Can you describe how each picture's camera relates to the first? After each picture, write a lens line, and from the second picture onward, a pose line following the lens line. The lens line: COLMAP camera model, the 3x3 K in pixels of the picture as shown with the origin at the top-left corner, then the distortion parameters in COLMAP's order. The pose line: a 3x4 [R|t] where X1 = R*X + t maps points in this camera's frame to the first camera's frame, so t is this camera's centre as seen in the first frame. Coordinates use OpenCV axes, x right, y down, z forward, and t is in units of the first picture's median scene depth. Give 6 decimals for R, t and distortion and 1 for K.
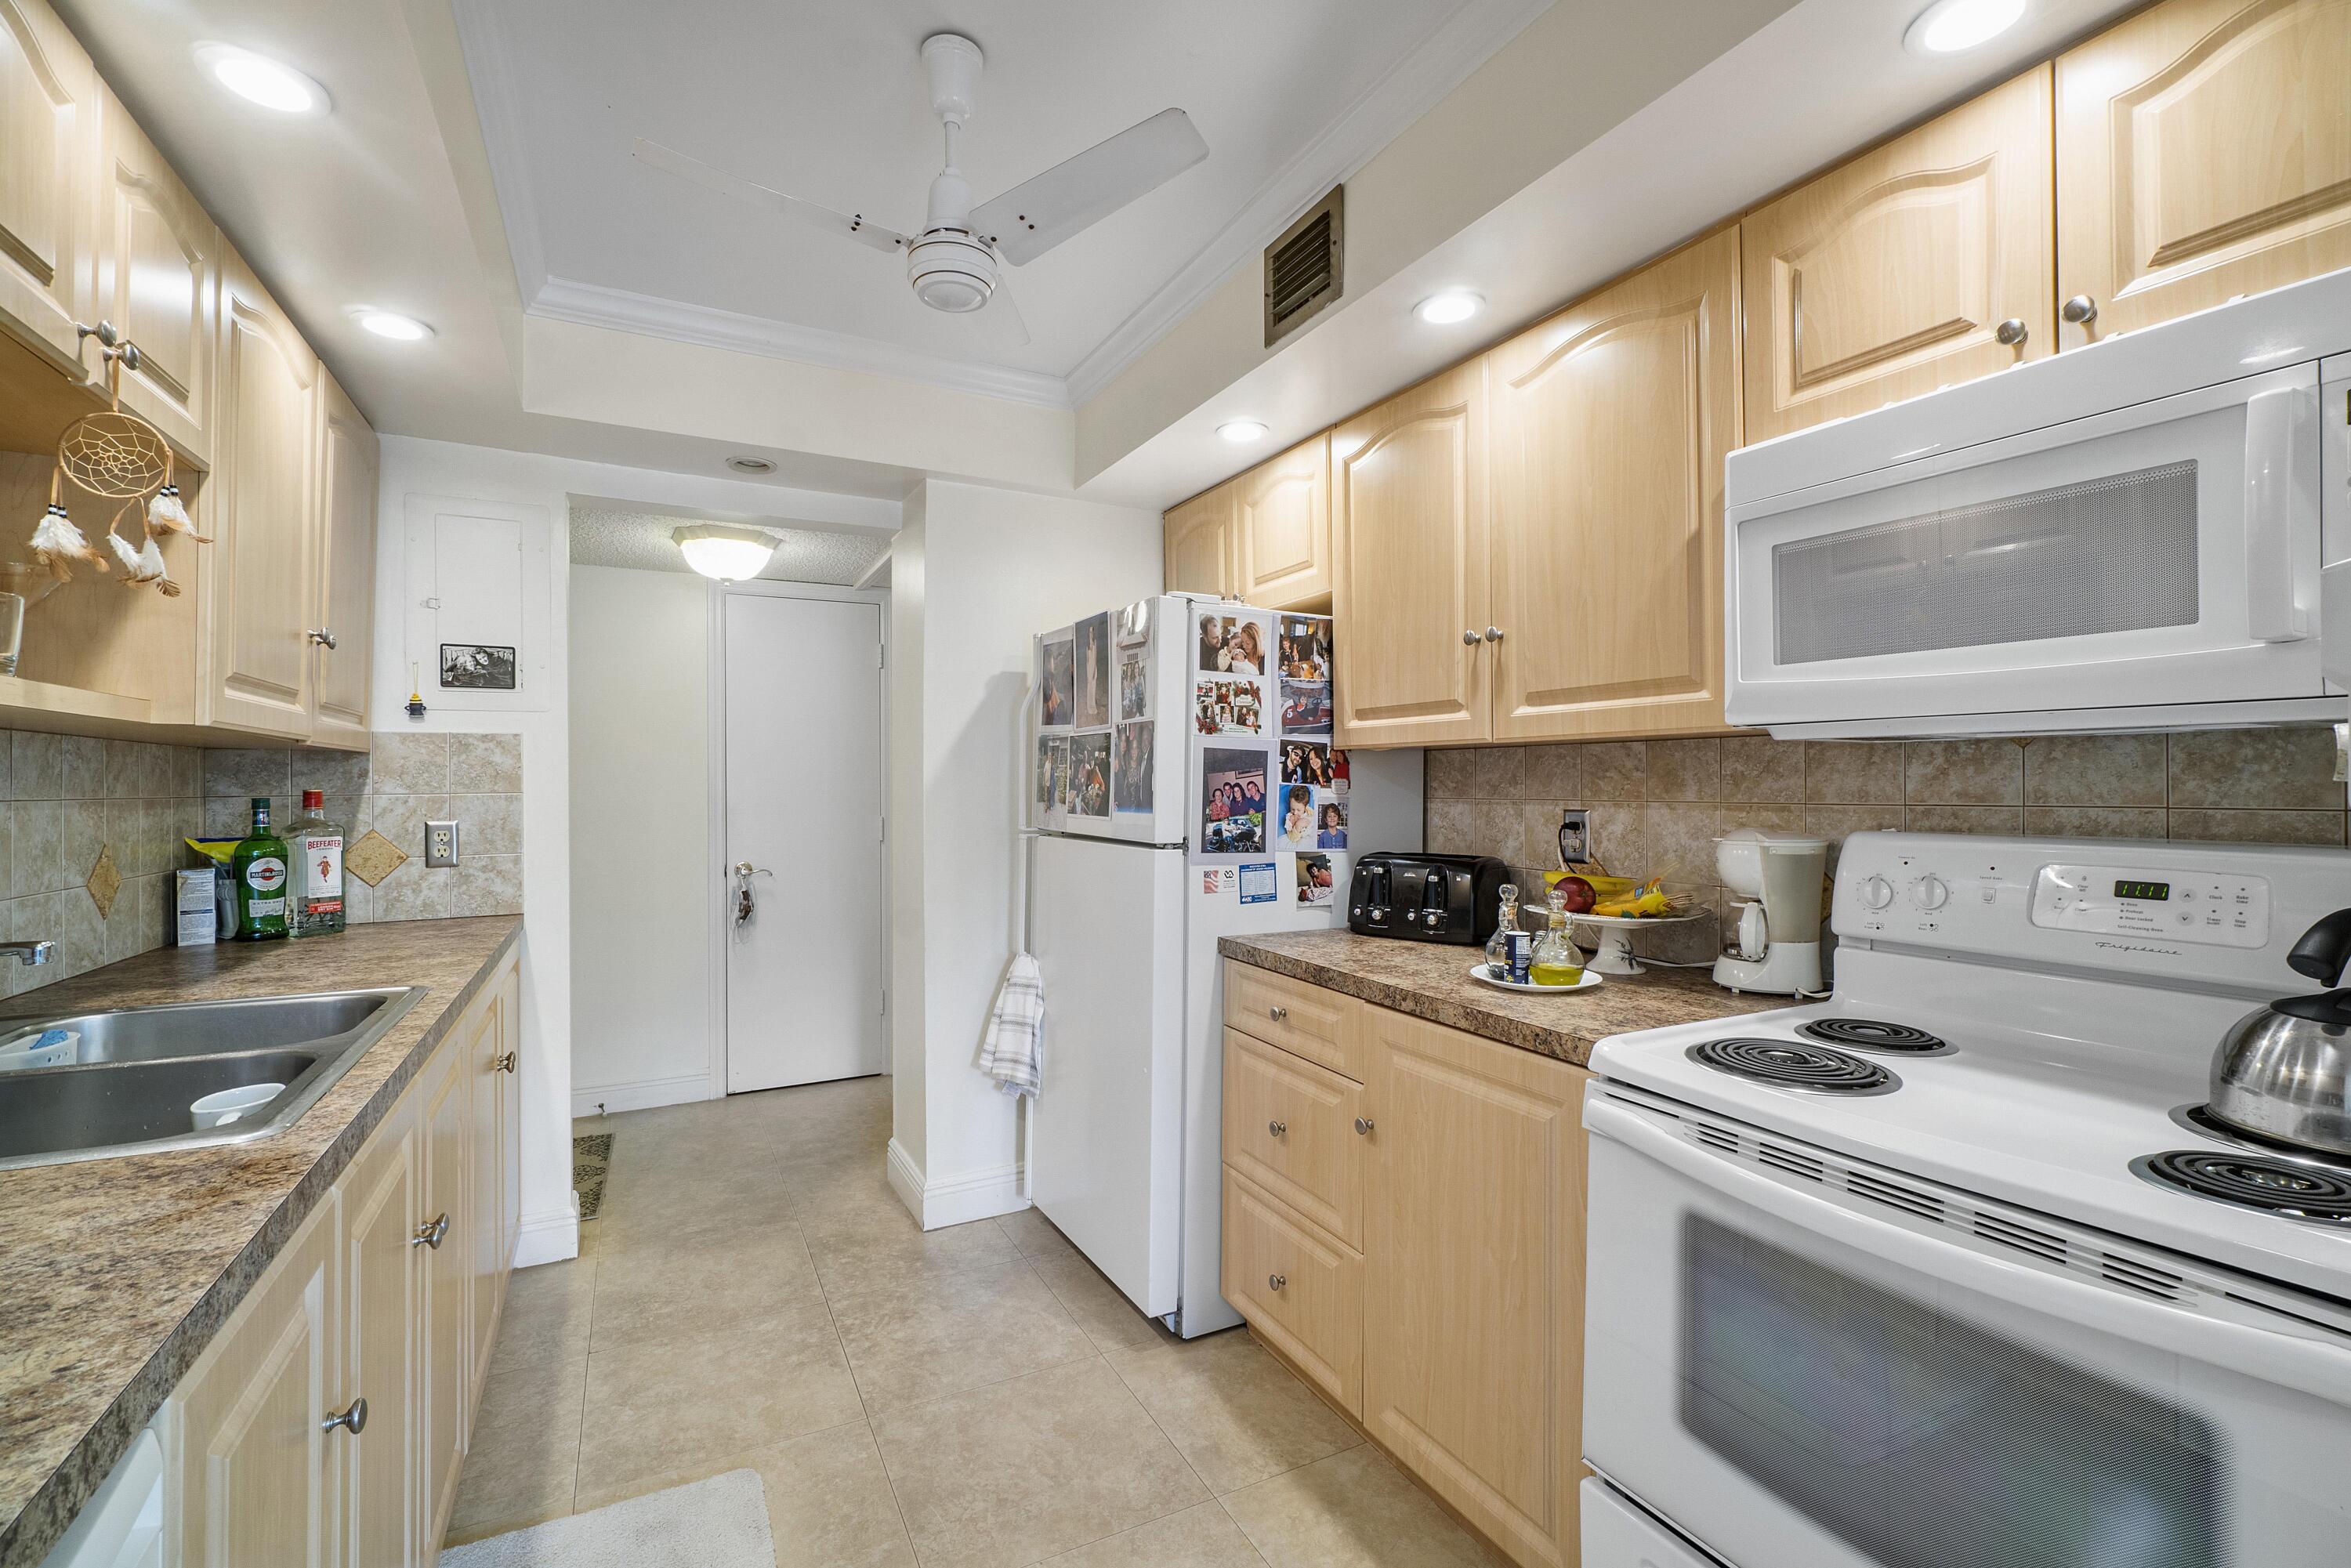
lens RADIAL K [[1017.8, 0, 1167.4], [0, 1017.8, 779.0], [0, 0, 1]] dist [-0.007371, 0.002136]
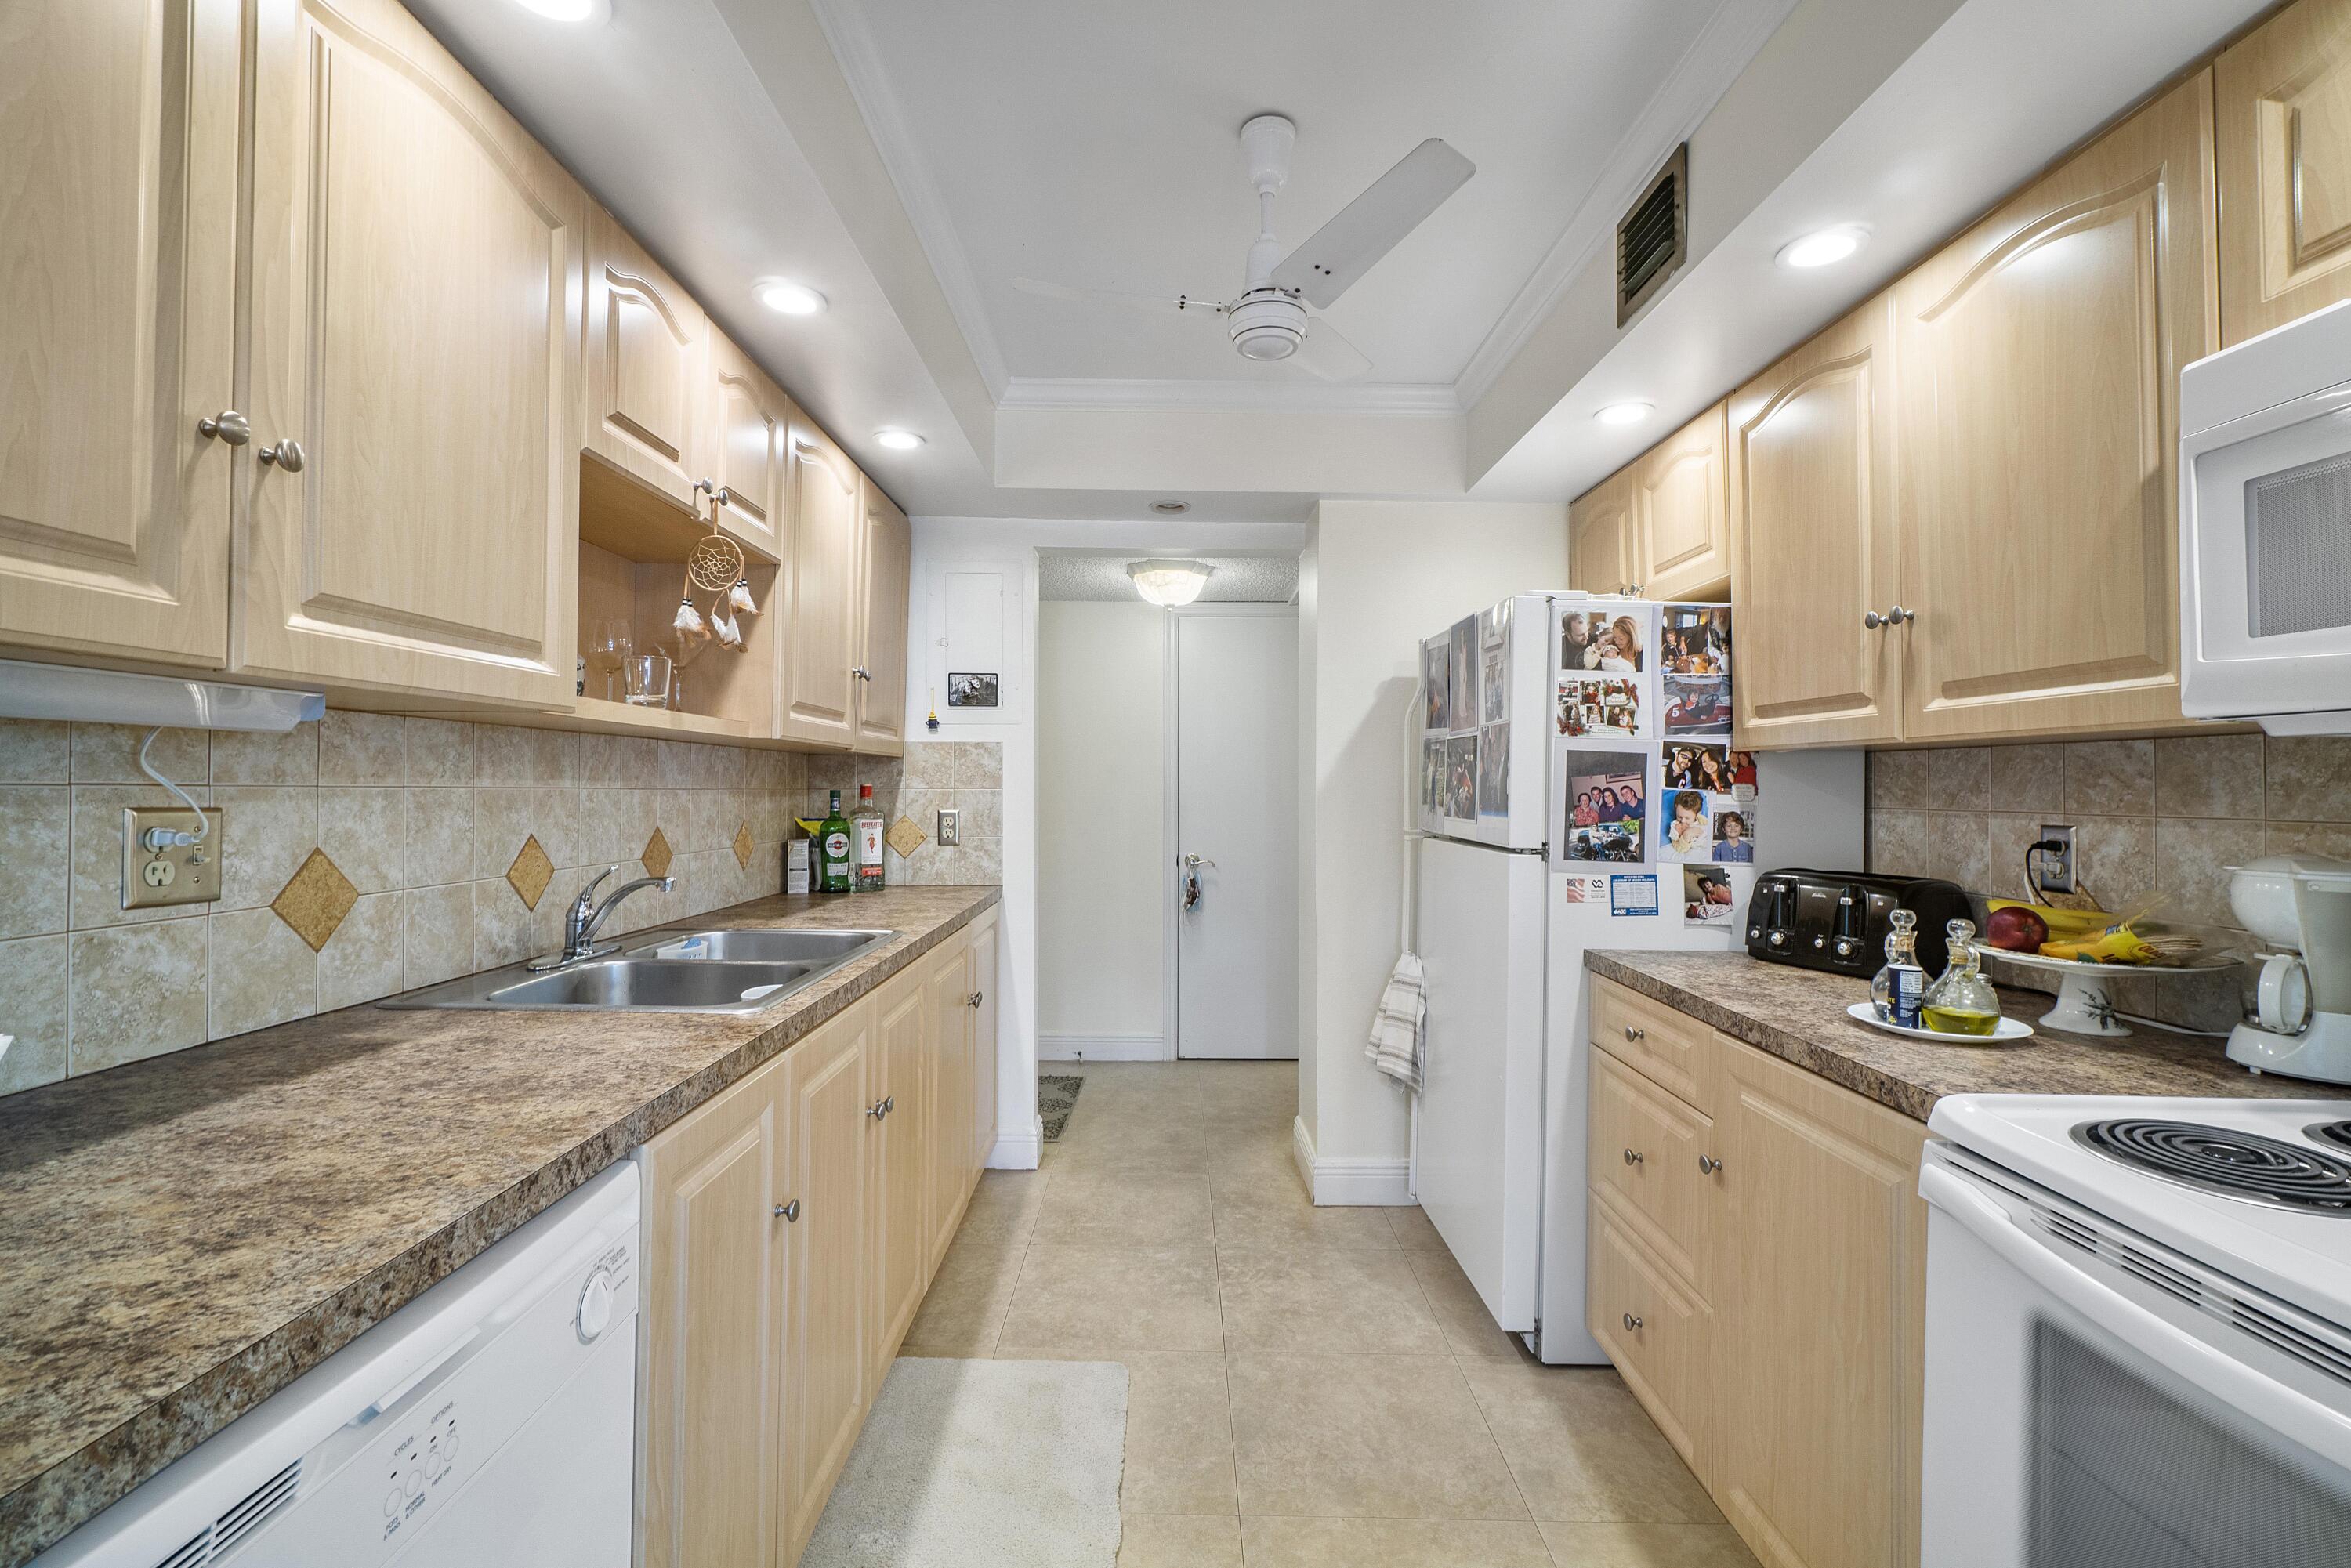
lens RADIAL K [[1017.8, 0, 1173.2], [0, 1017.8, 772.9], [0, 0, 1]] dist [-0.007371, 0.002136]
pose [[0.889188, 0.005040, -0.457514, 0.159263], [-0.009344, 0.999931, -0.007145, 0.001157], [0.457446, 0.010628, 0.889174, -0.026629]]
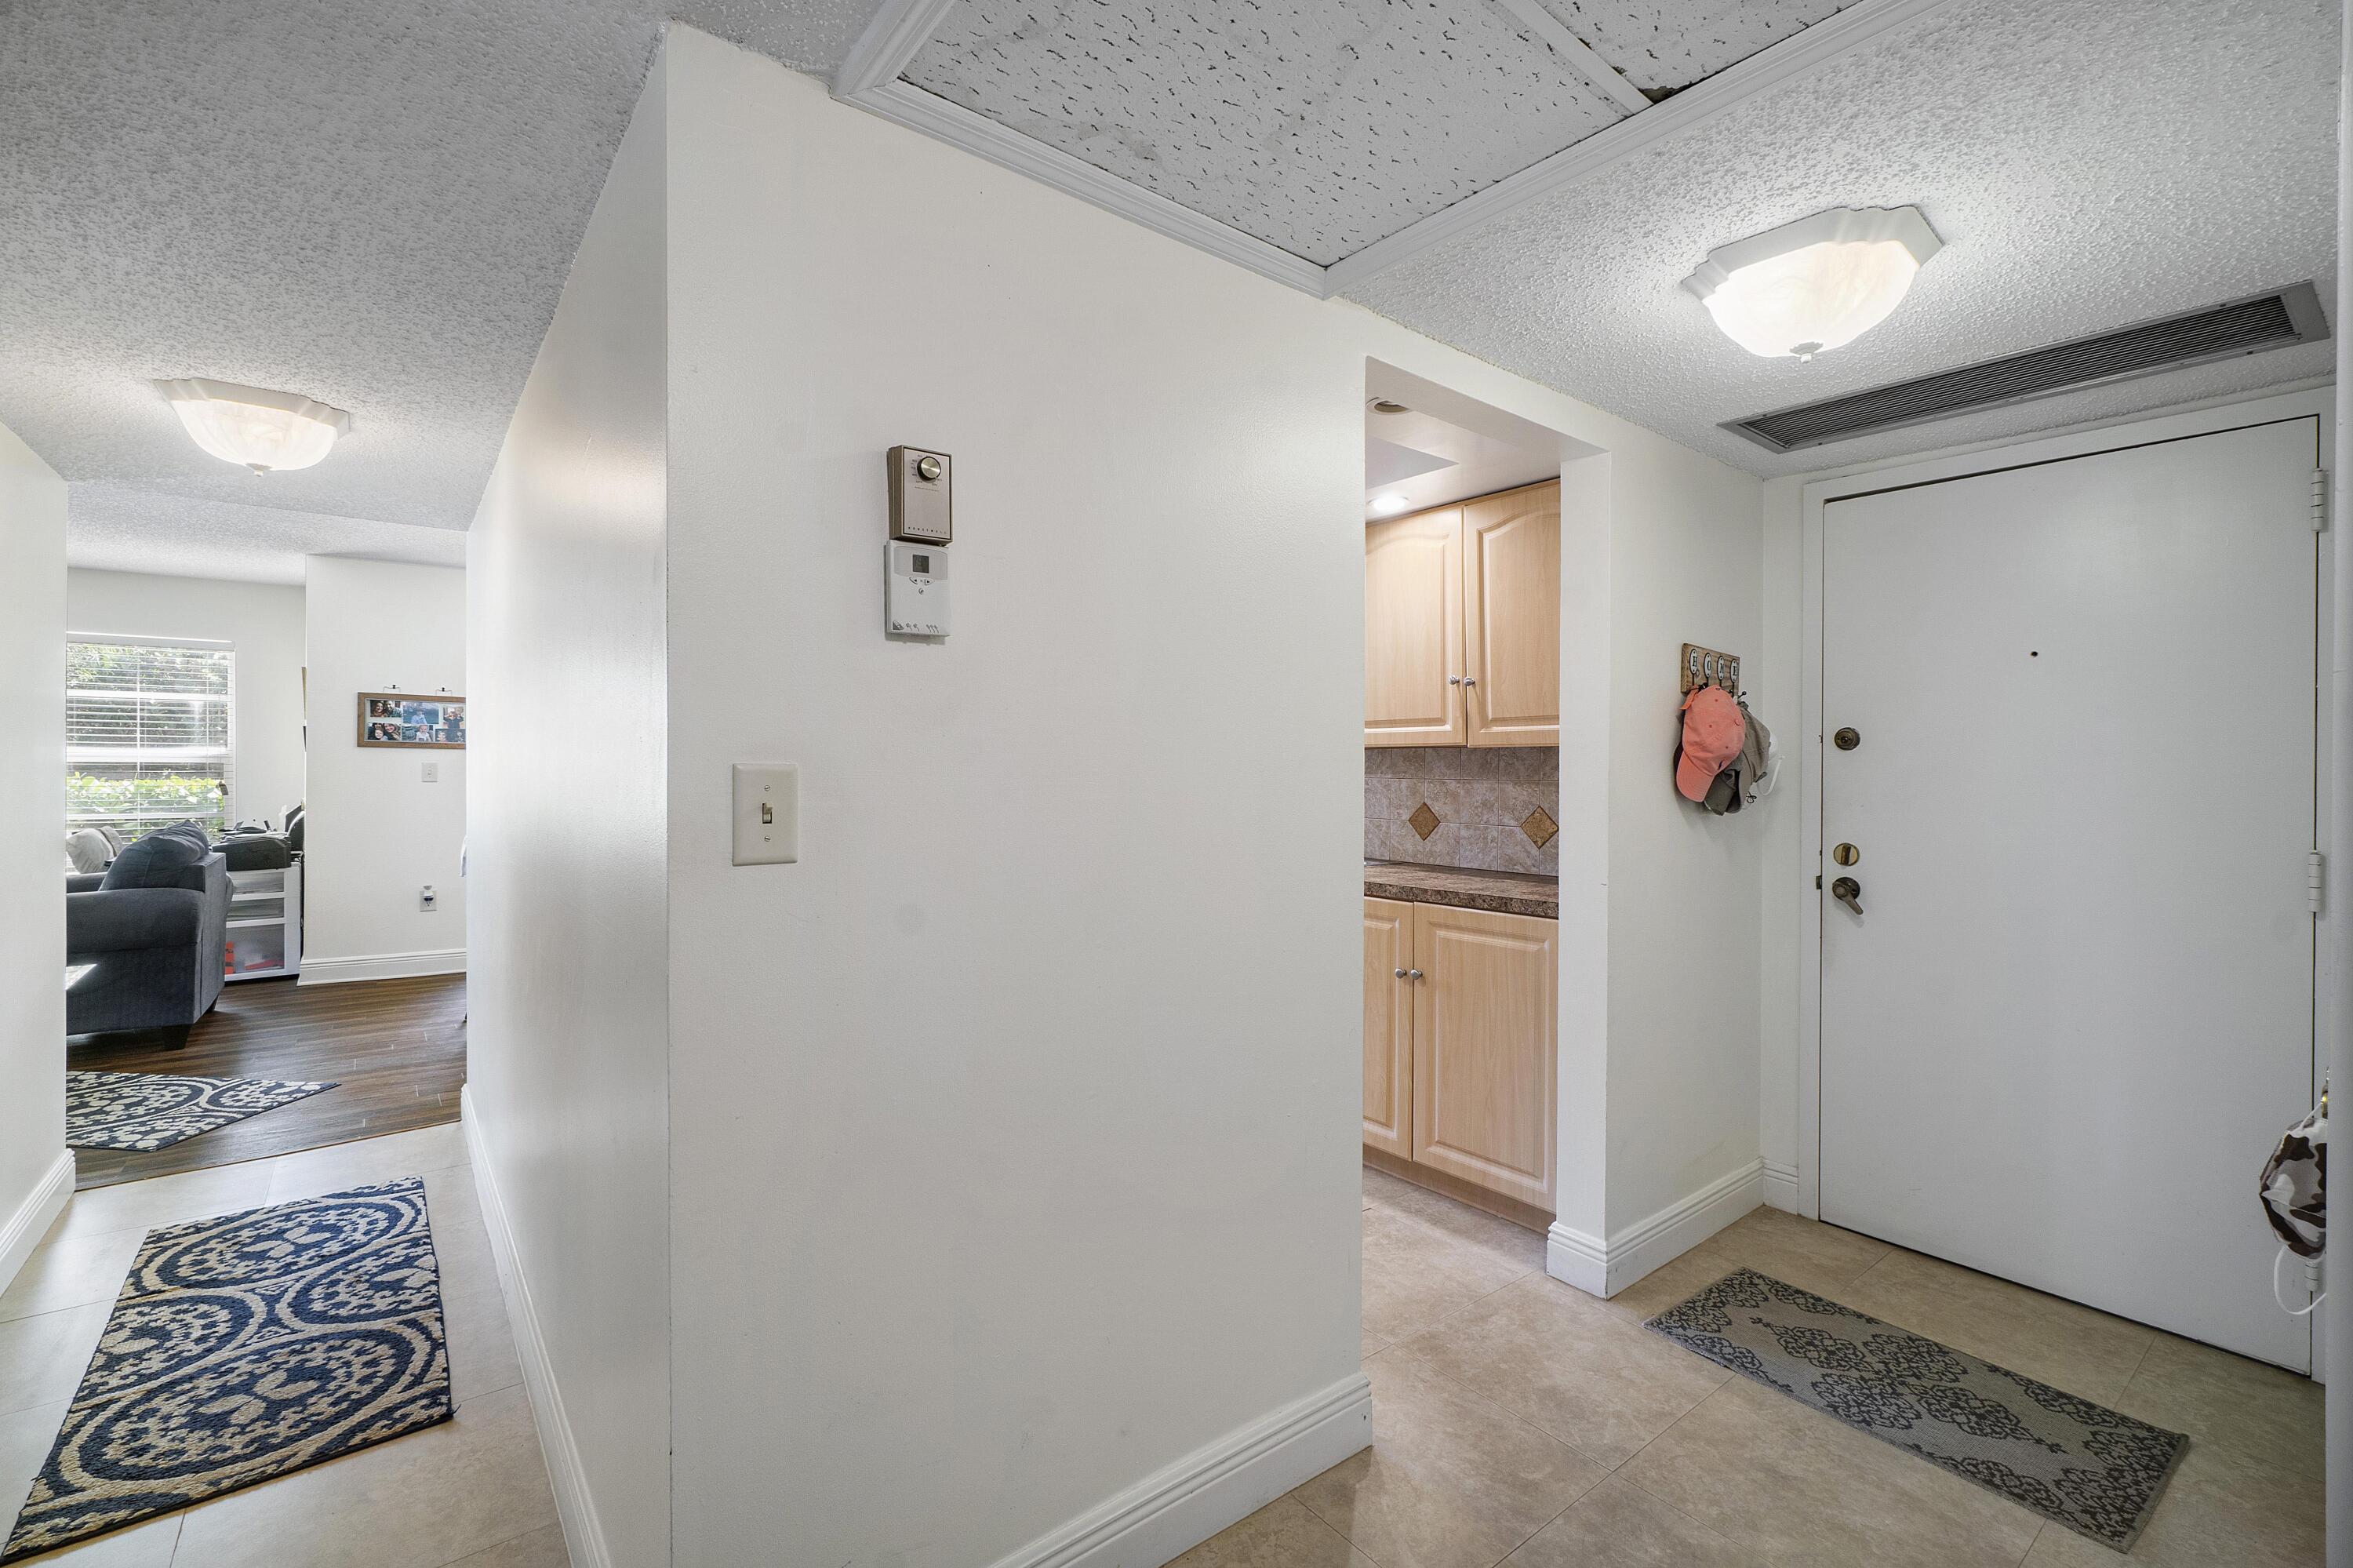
lens RADIAL K [[1018.8, 0, 1170.8], [0, 1018.8, 780.0], [0, 0, 1]] dist [-0.007371, 0.002136]
pose [[-0.981640, -0.000049, -0.190744, -0.076396], [-0.001037, 0.999987, 0.005079, 0.009820], [0.190741, 0.005183, -0.981627, 2.452513]]
